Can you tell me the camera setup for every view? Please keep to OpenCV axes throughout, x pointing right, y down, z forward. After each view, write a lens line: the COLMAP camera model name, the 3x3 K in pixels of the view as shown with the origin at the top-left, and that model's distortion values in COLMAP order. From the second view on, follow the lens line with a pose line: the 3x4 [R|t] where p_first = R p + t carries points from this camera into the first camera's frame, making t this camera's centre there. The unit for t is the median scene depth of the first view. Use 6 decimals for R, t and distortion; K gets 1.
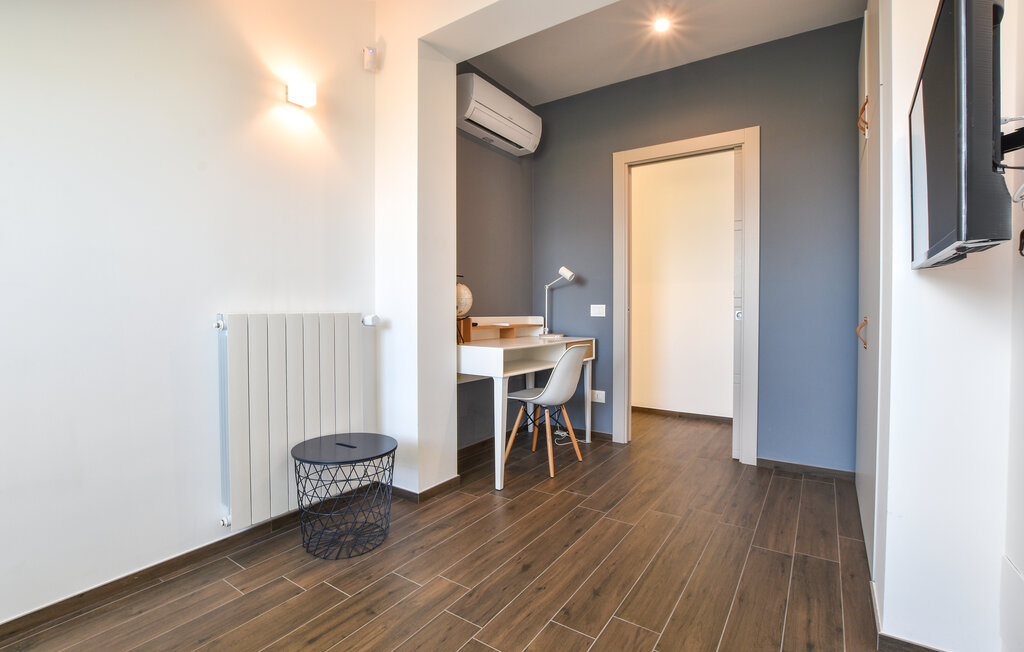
lens RADIAL K [[467.6, 0, 509.4], [0, 467.6, 320.2], [0, 0, 1]] dist [-0.003753, -0.000063]
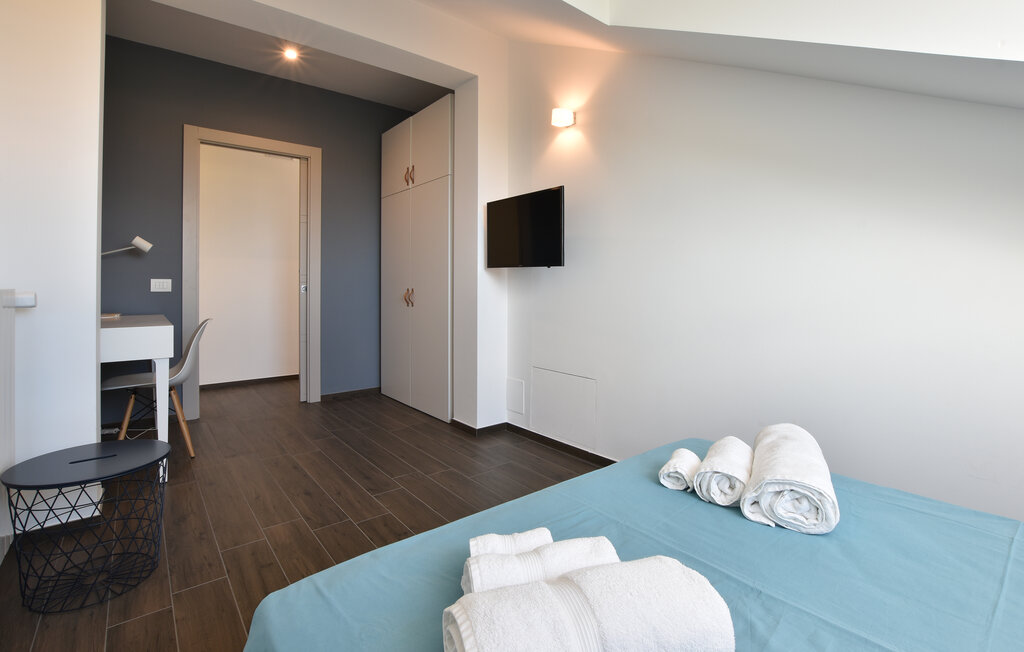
lens RADIAL K [[467.6, 0, 509.4], [0, 467.6, 320.2], [0, 0, 1]] dist [-0.003753, -0.000063]
pose [[0.287189, -0.064699, 0.955686, -0.836310], [0.020582, 0.997903, 0.061372, 0.009301], [-0.957653, 0.002045, 0.287918, 0.120906]]
